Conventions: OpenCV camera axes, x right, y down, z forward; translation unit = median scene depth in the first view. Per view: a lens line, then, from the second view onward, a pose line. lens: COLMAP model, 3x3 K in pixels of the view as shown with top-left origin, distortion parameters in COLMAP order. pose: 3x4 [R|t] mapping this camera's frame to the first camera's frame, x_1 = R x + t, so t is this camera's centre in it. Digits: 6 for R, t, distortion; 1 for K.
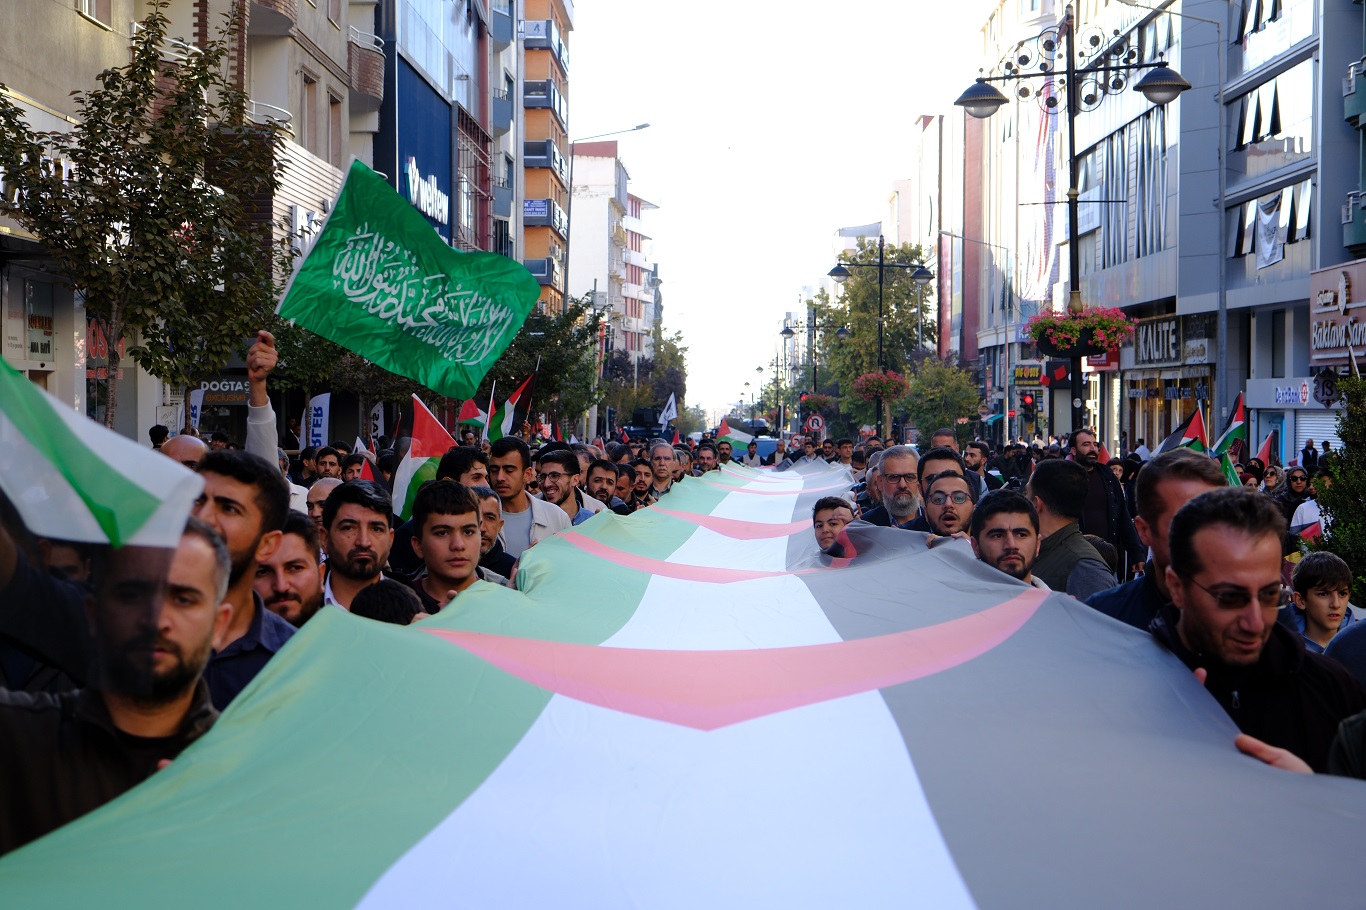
lens RADIAL K [[2315.9, 0, 683.3], [0, 2315.9, 453.8], [0, 0, 1]] dist [-0.025061, 0.000000]
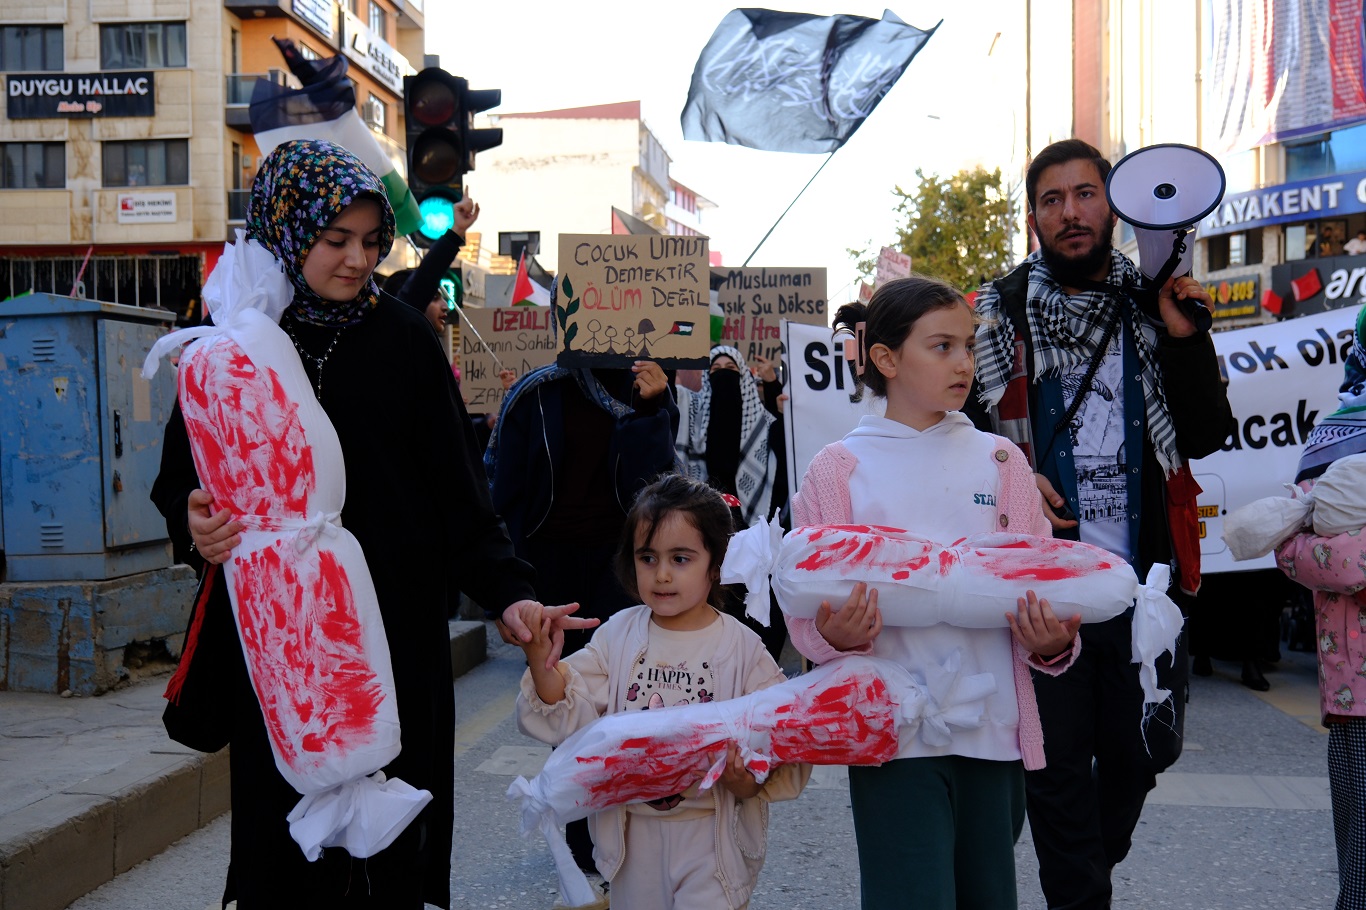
lens RADIAL K [[1617.0, 0, 683.0], [0, 1617.0, 454.8], [0, 0, 1]] dist [0.001038, 0.000000]
pose [[0.996683, -0.008162, -0.080978, 0.011065], [0.007697, 0.999952, -0.006048, 0.000566], [0.081023, 0.005405, 0.996698, 0.123774]]
